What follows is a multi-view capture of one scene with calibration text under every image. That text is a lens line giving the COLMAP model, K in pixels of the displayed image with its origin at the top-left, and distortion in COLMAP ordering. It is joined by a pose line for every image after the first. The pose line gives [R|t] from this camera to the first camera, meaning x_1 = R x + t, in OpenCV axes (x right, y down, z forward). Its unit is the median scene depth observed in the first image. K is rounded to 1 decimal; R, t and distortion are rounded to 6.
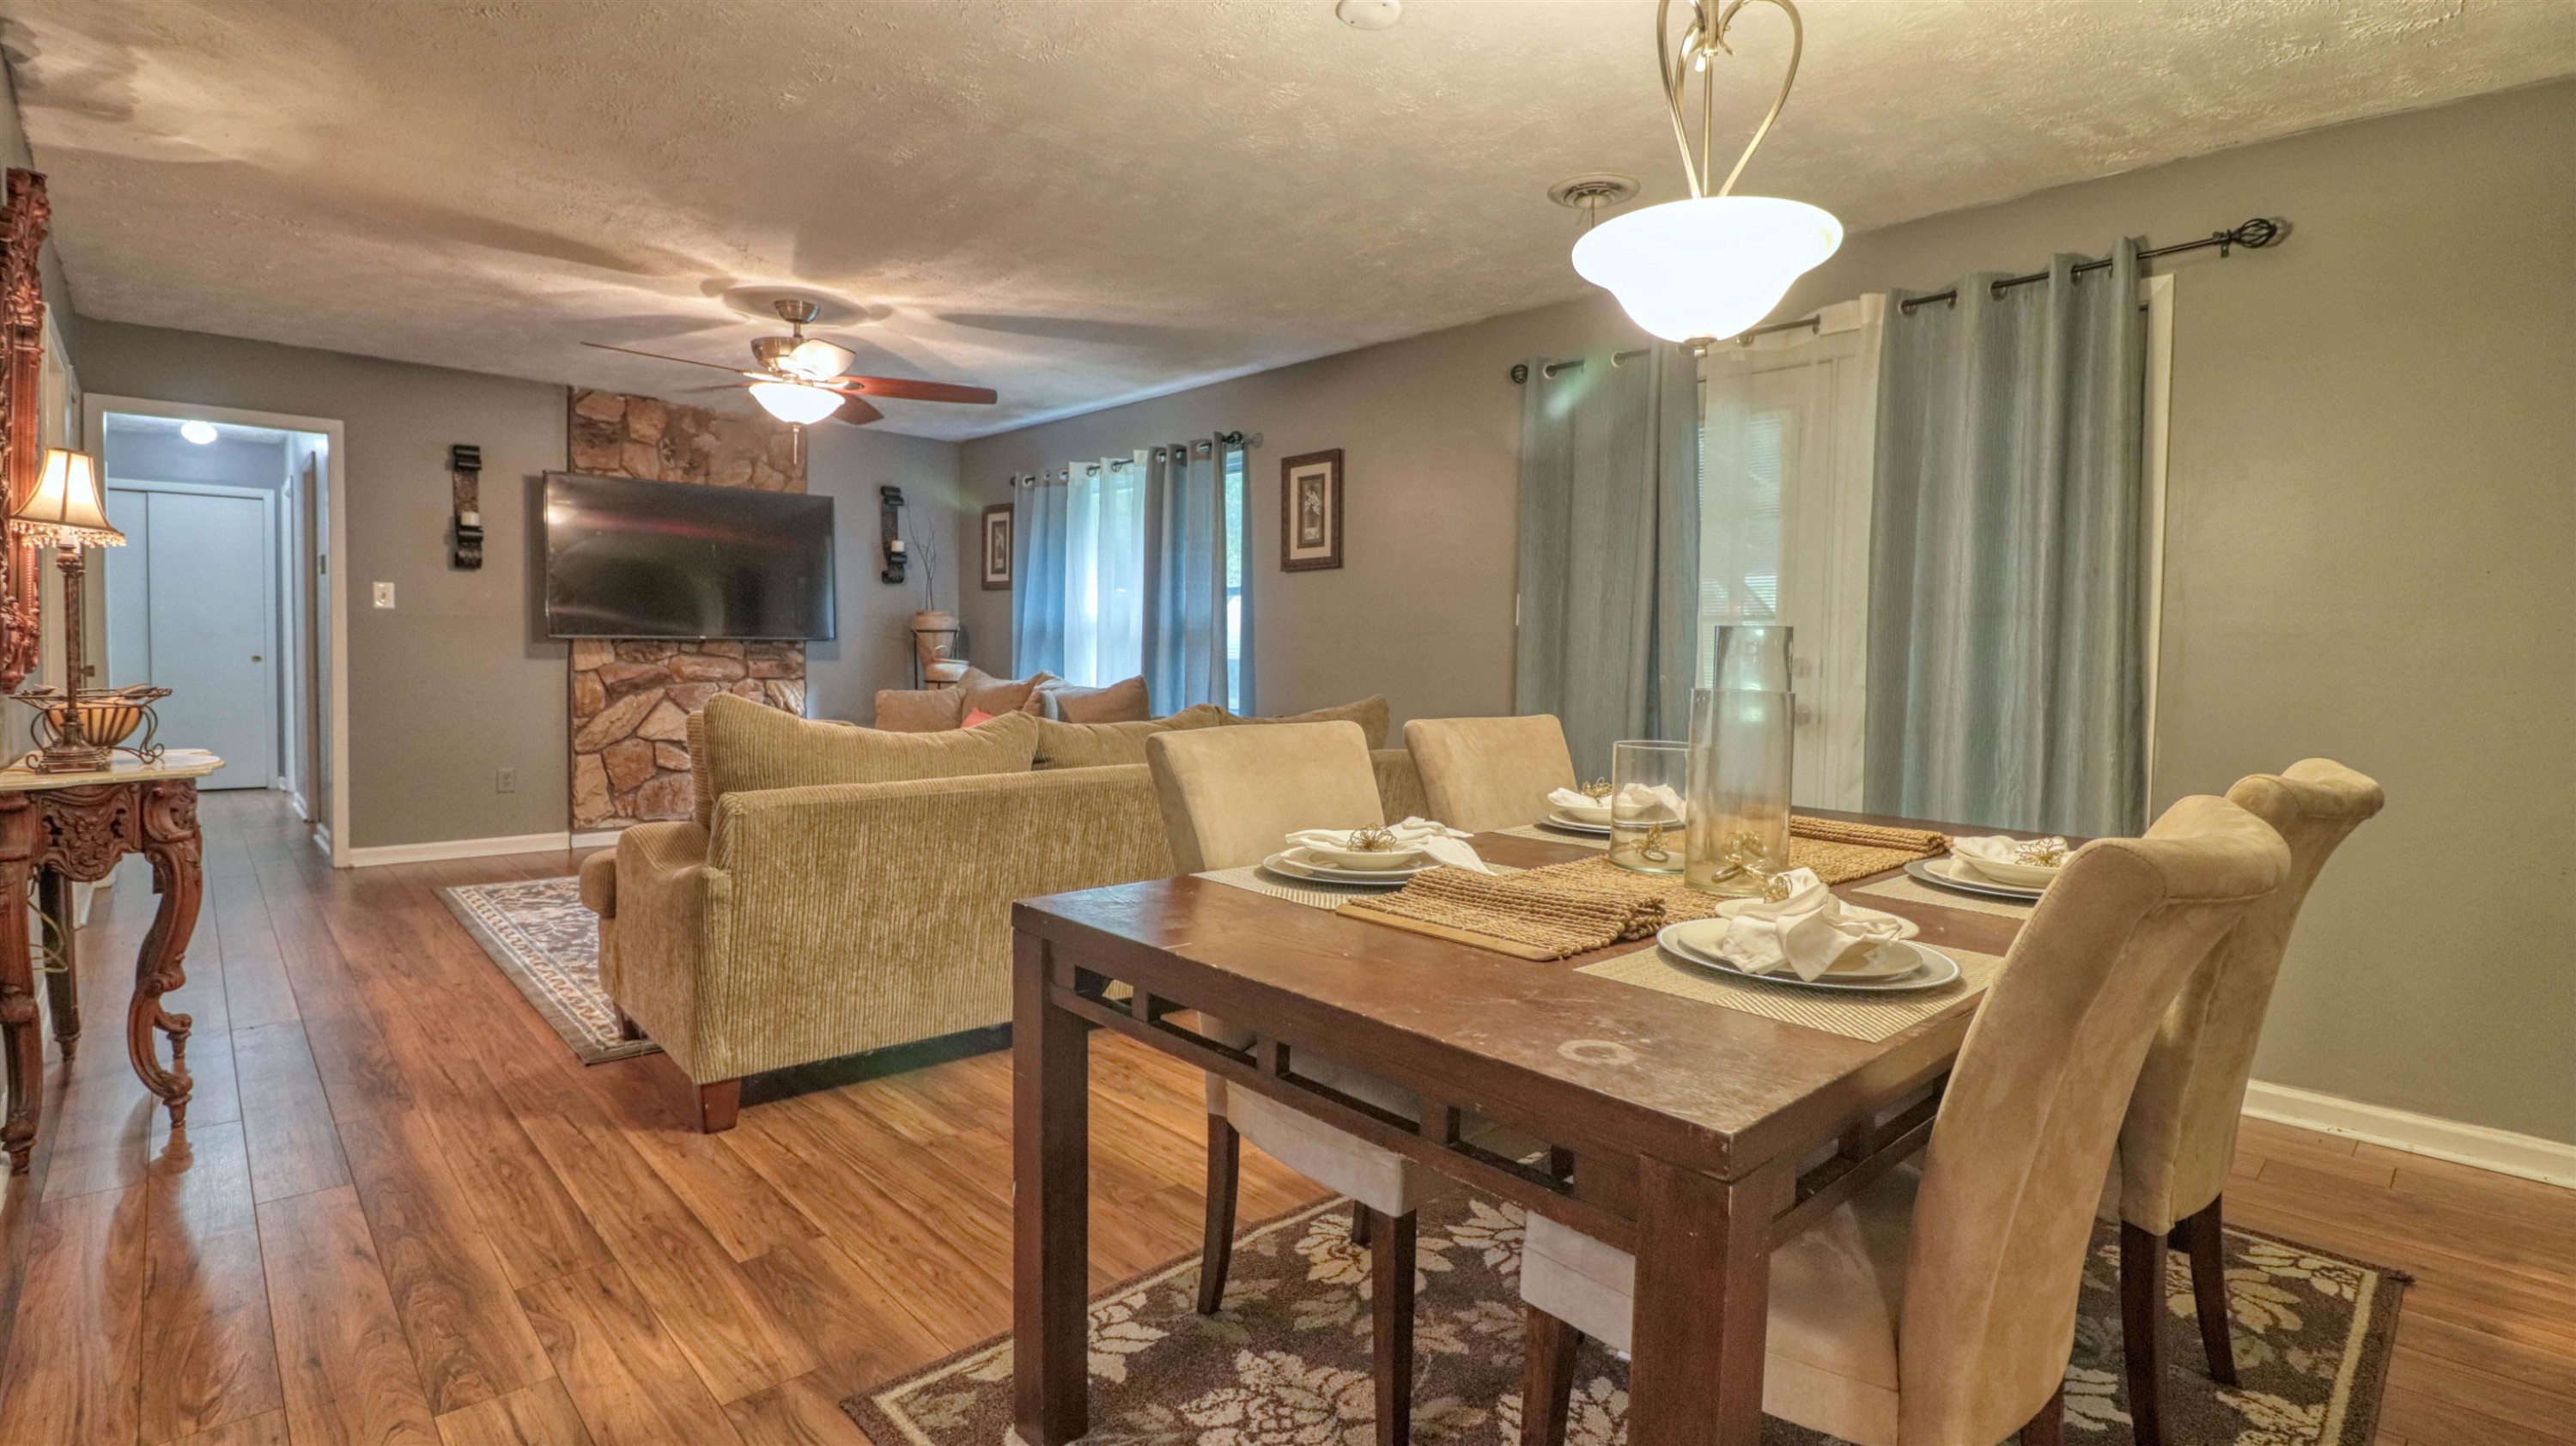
lens RADIAL K [[1187.7, 0, 1298.1], [0, 1187.7, 699.3], [0, 0, 1]] dist [-0.003605, -0.011747]
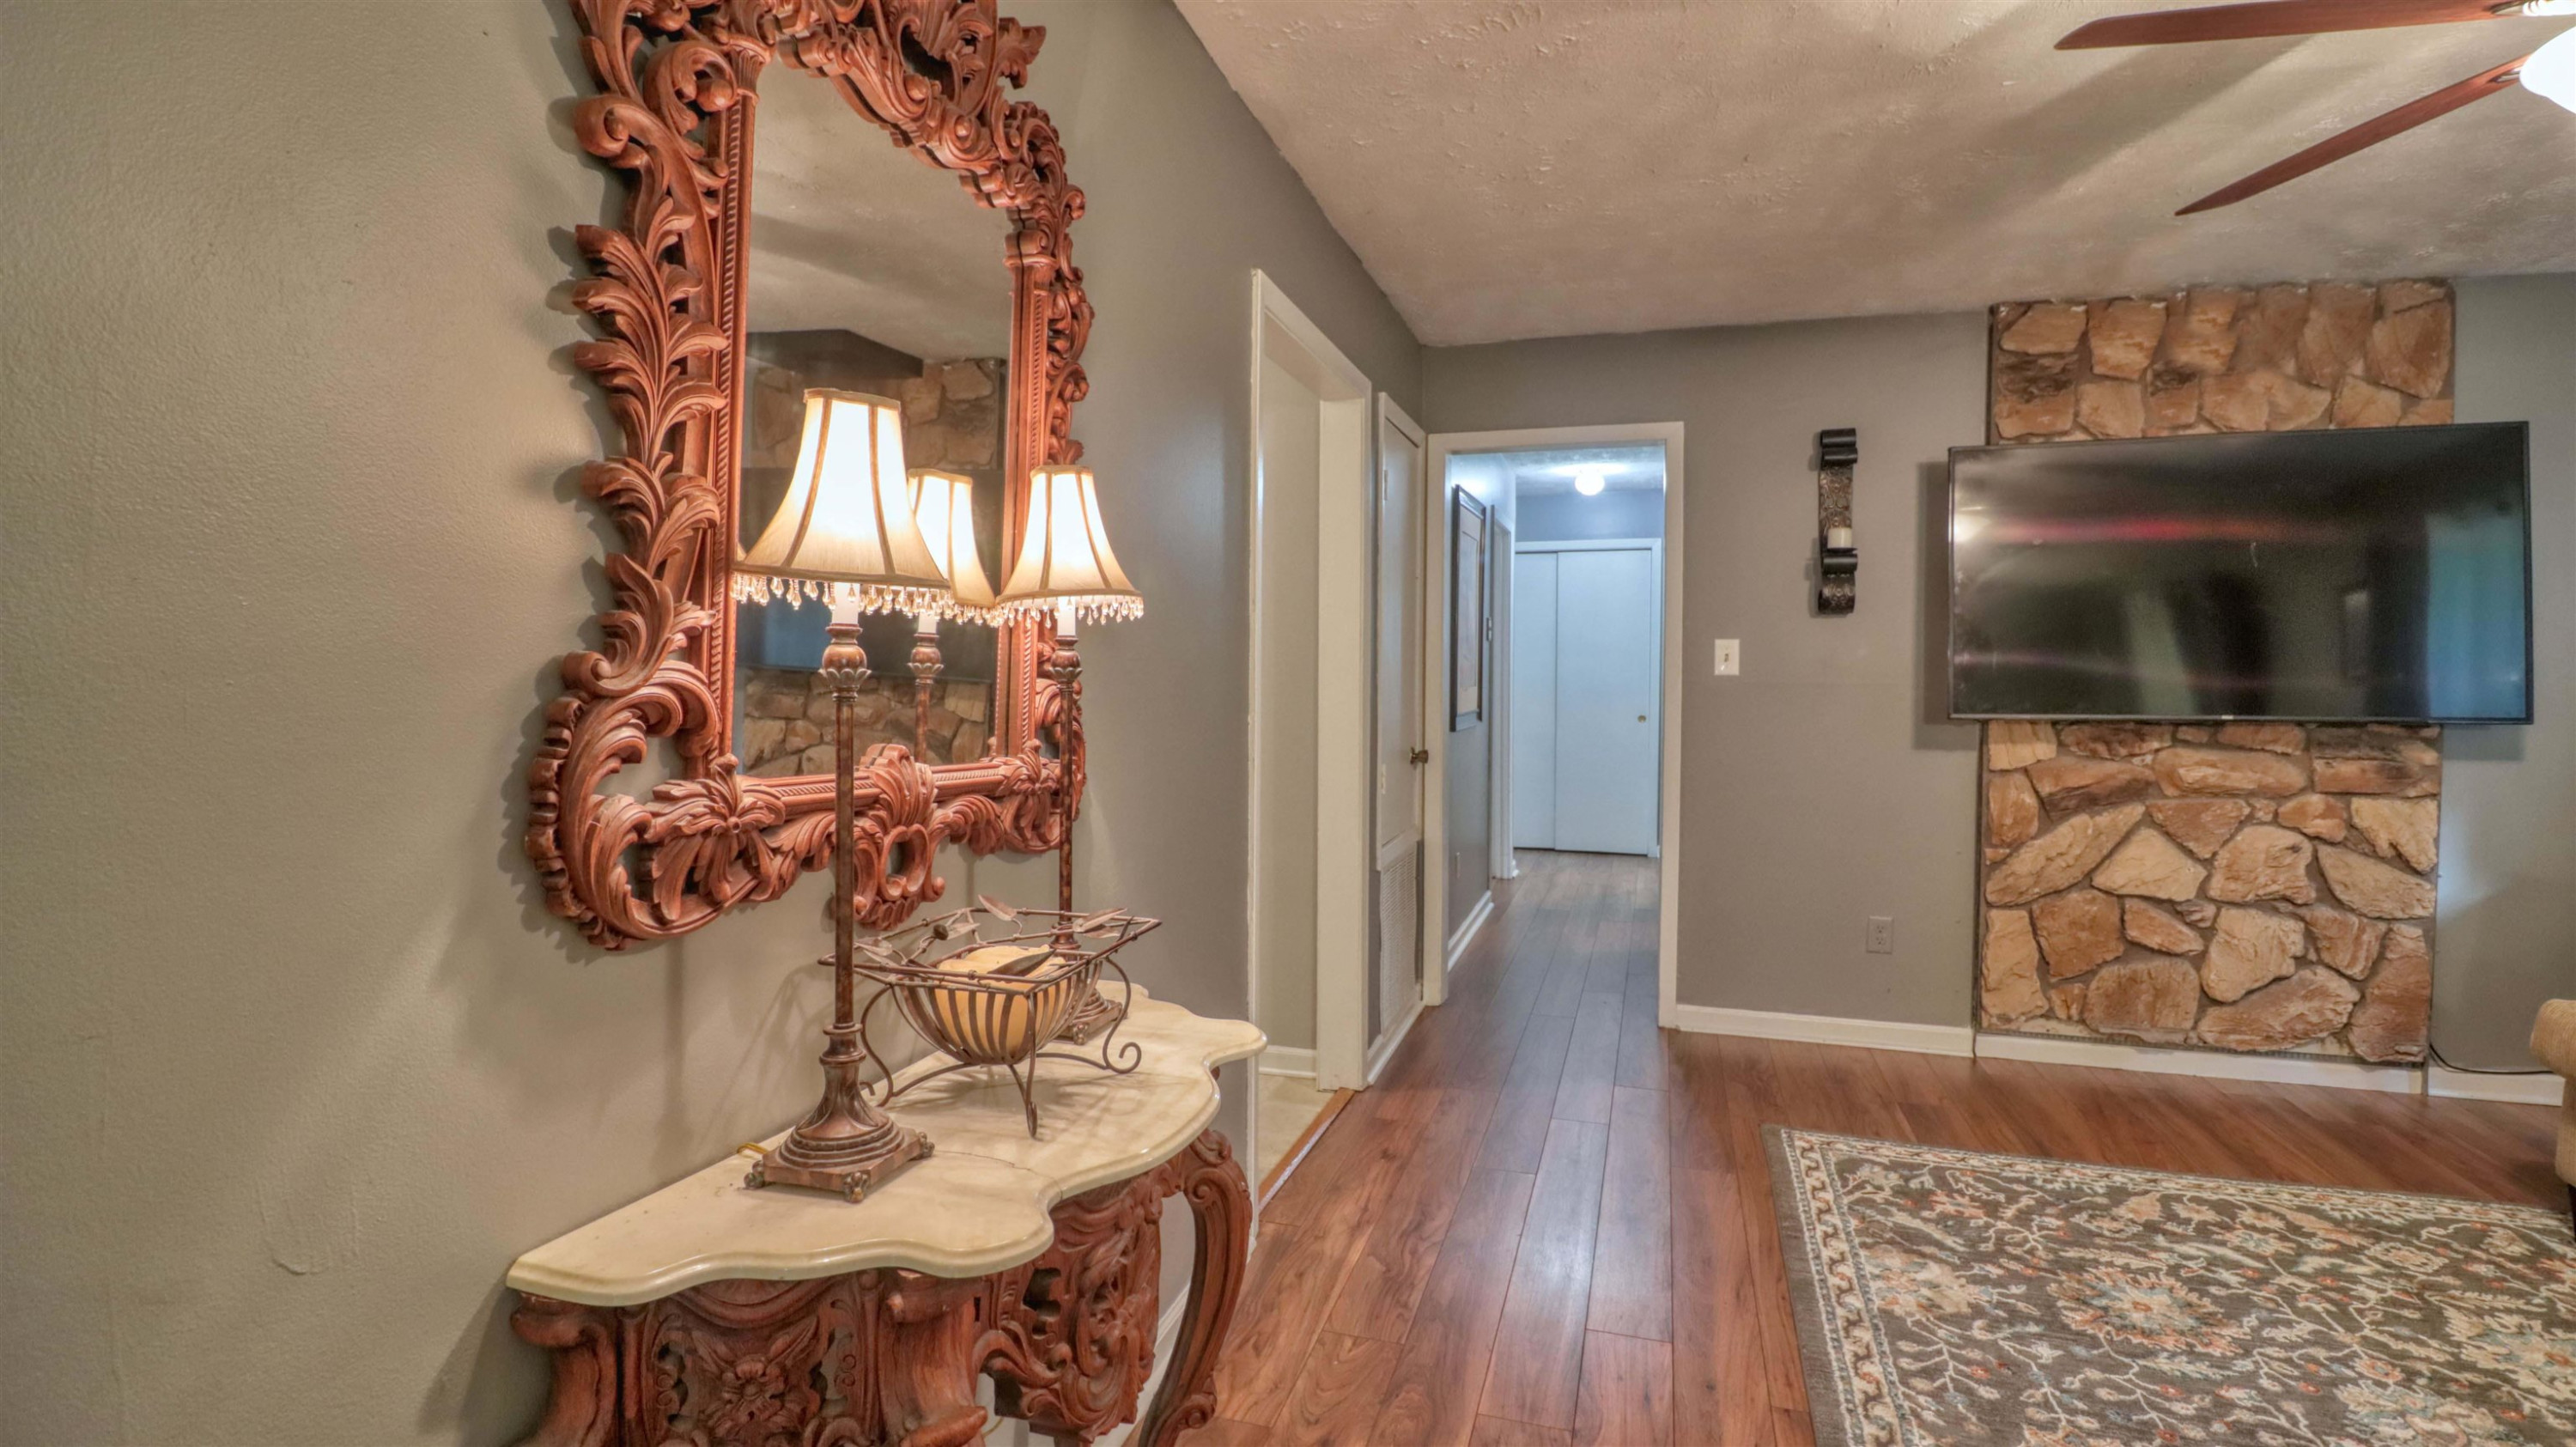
lens RADIAL K [[1187.8, 0, 1298.1], [0, 1187.8, 699.8], [0, 0, 1]] dist [-0.003605, -0.011747]
pose [[0.491809, 0.008007, -0.870666, -0.252596], [-0.032465, 0.999431, -0.009147, -0.043149], [0.870098, 0.032765, 0.491789, 0.384690]]
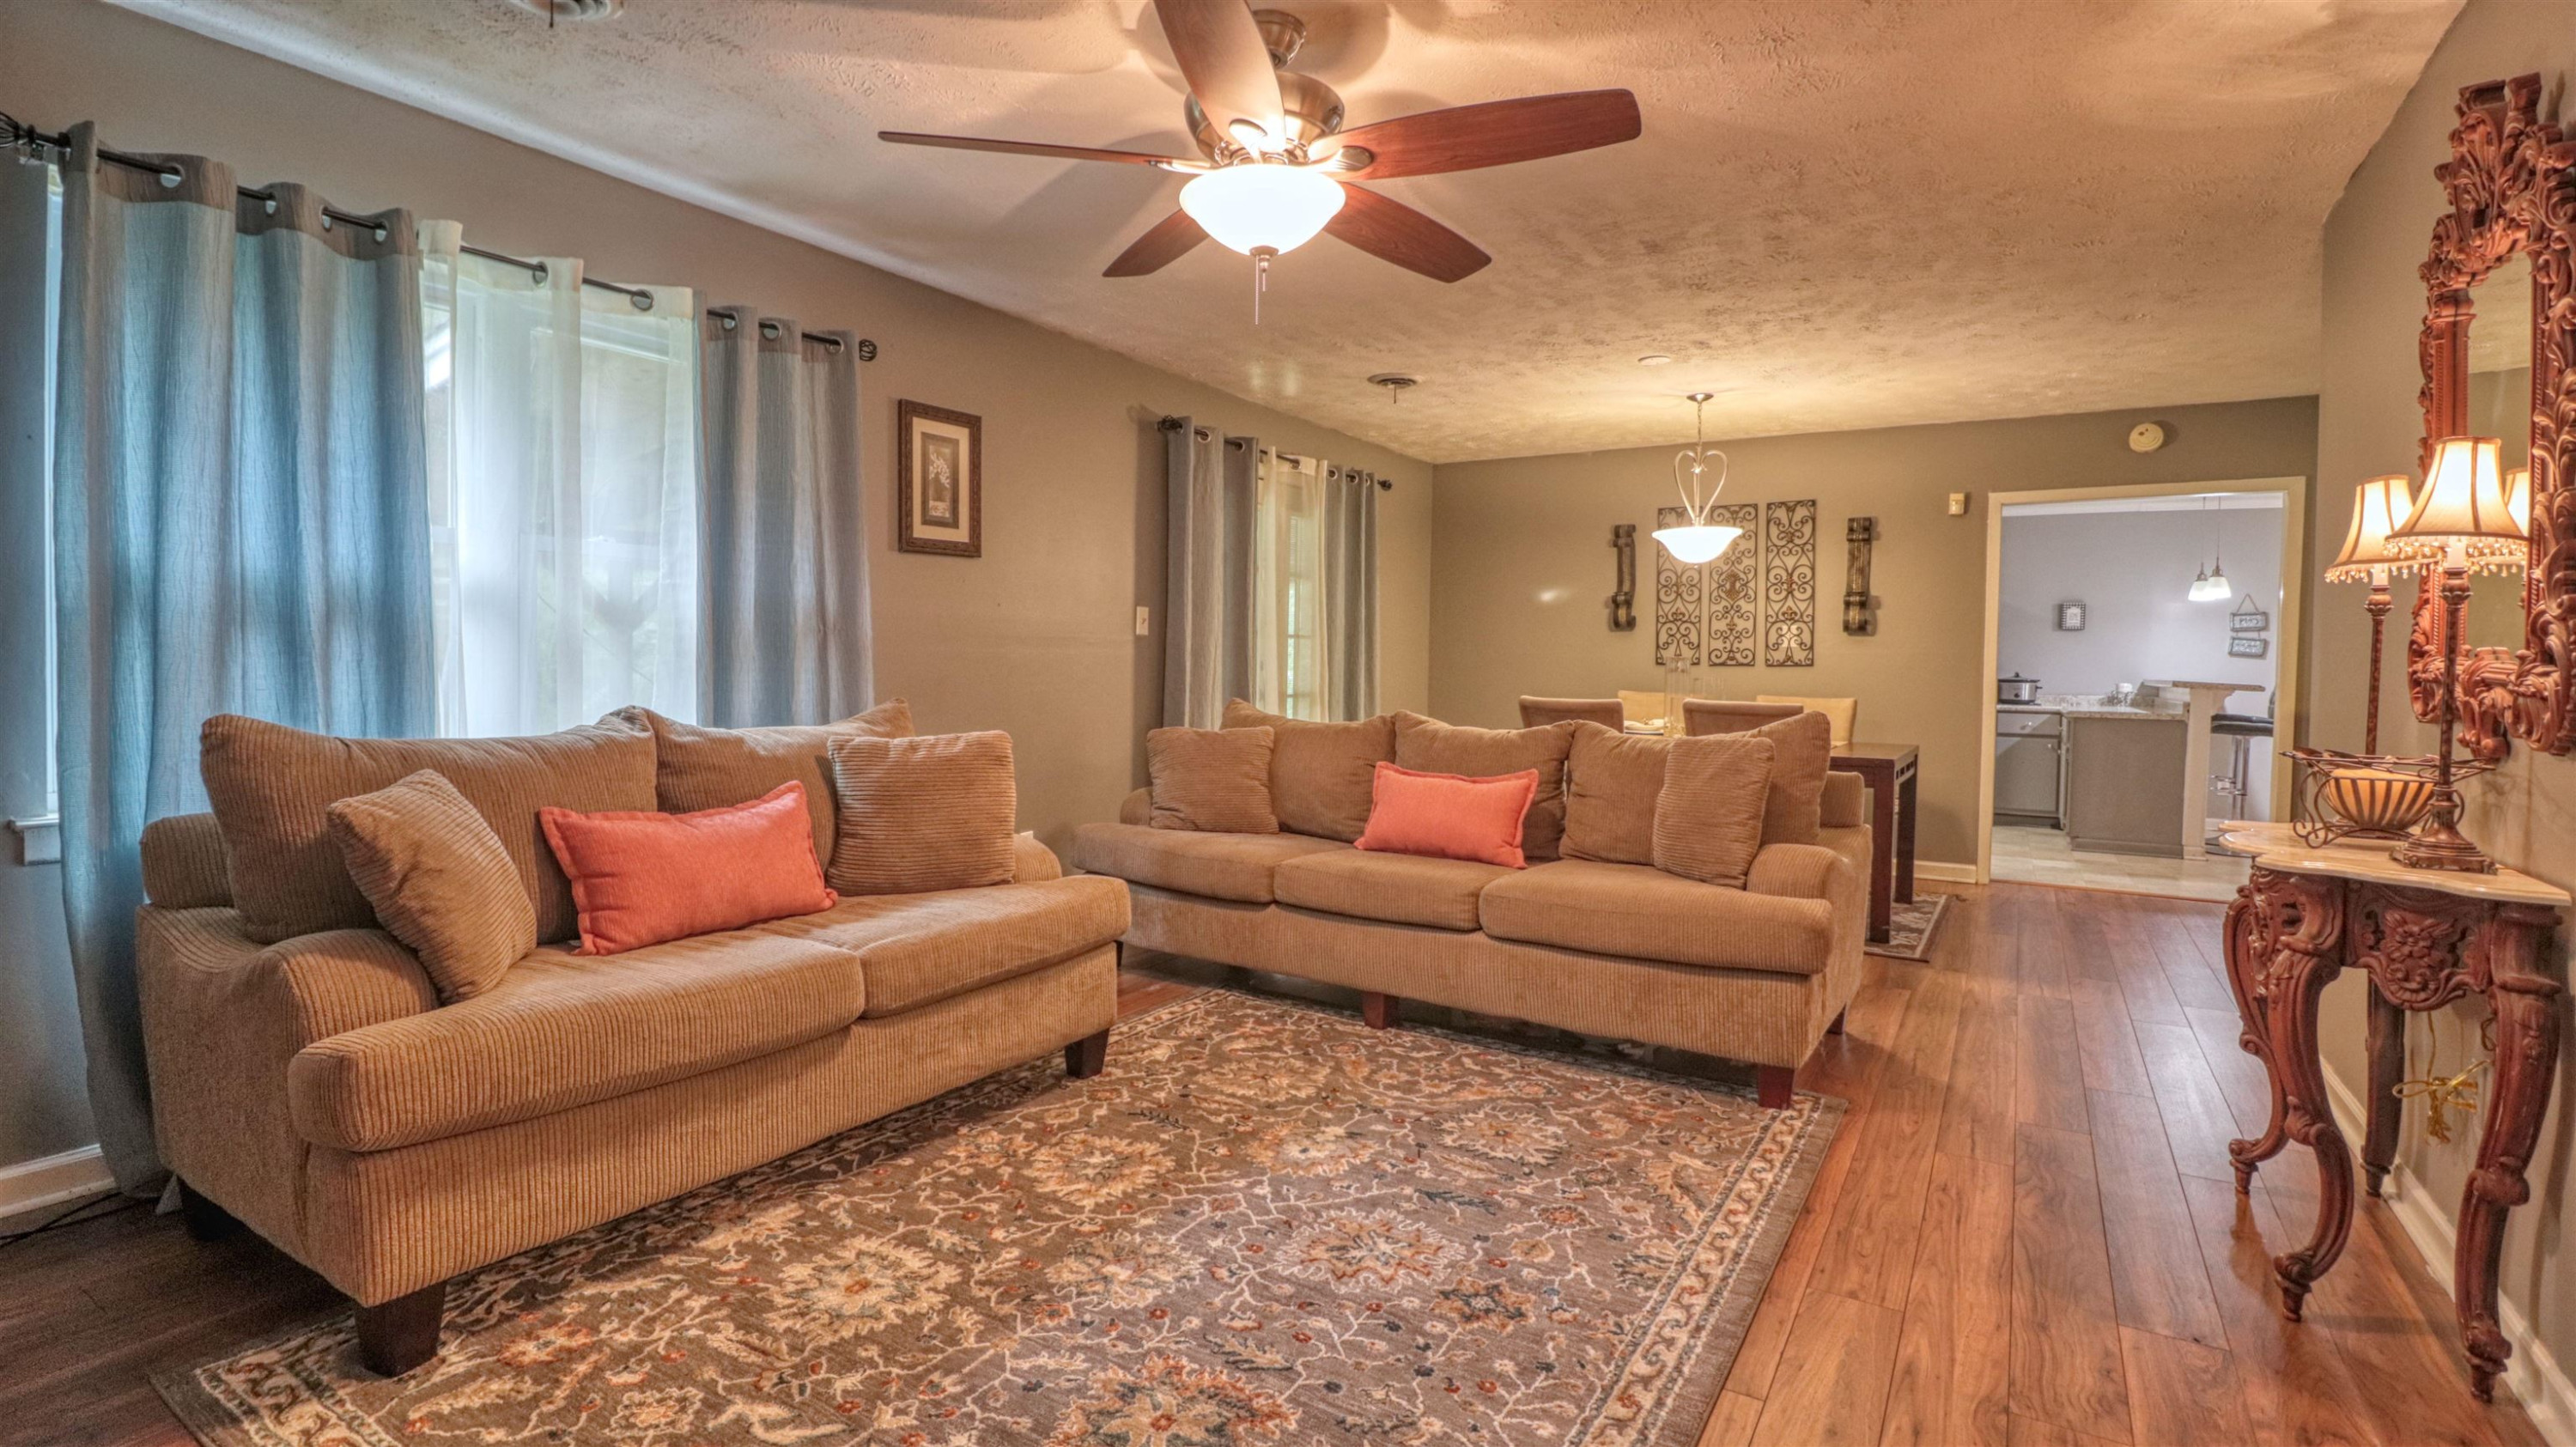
lens RADIAL K [[1187.8, 0, 1298.1], [0, 1187.8, 699.8], [0, 0, 1]] dist [-0.003605, -0.011747]
pose [[-0.258342, -0.050418, 0.964737, -0.707024], [0.021556, 0.998088, 0.057933, -0.045775], [-0.965813, 0.035762, -0.256761, 0.840045]]
